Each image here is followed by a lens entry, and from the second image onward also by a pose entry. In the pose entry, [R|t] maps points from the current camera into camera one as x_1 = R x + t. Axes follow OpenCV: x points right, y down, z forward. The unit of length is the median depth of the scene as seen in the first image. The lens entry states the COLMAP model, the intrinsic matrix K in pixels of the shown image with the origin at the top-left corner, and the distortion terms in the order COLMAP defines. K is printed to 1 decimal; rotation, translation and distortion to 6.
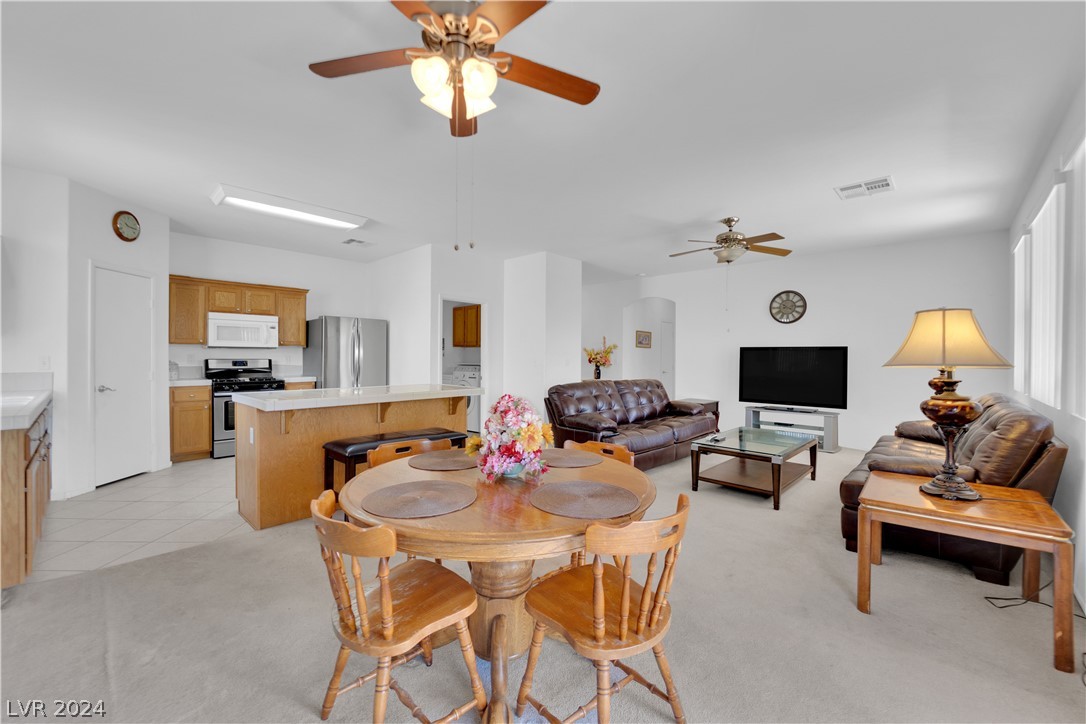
lens RADIAL K [[435.7, 0, 542.5], [0, 435.7, 359.4], [0, 0, 1]] dist [-0.004348, -0.007062]
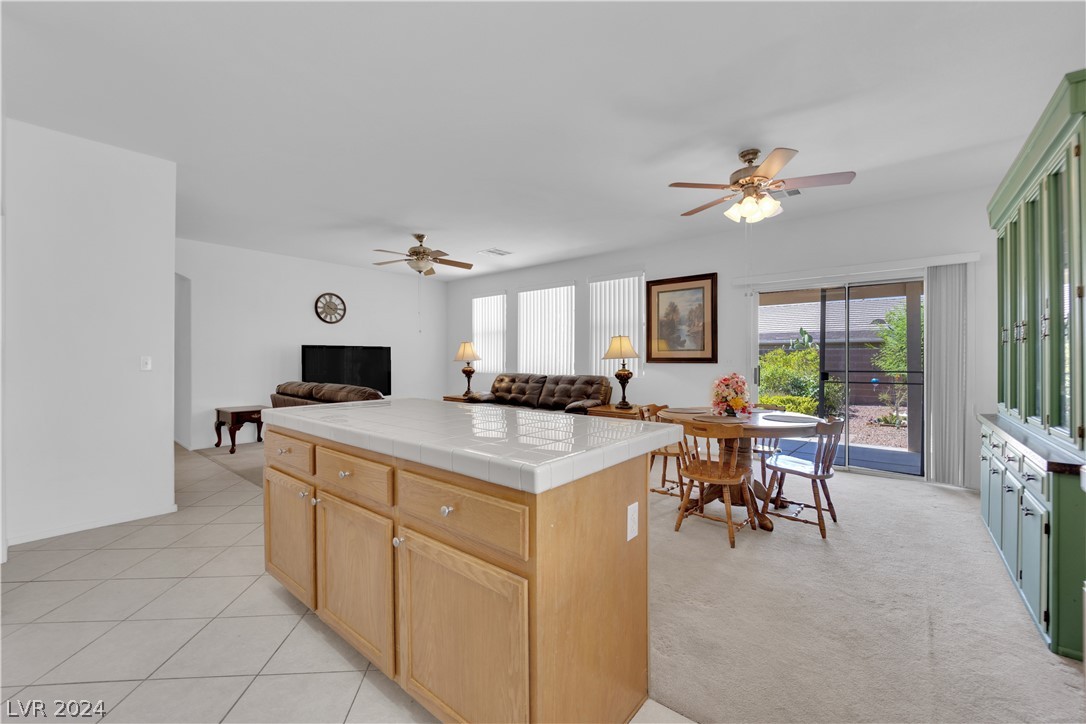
lens RADIAL K [[435.7, 0, 542.5], [0, 435.7, 359.4], [0, 0, 1]] dist [-0.004348, -0.007062]
pose [[-0.058769, -0.006634, 0.998250, -0.606172], [0.003900, 0.999969, 0.006875, 0.000500], [-0.998264, 0.004297, -0.058742, 0.606381]]
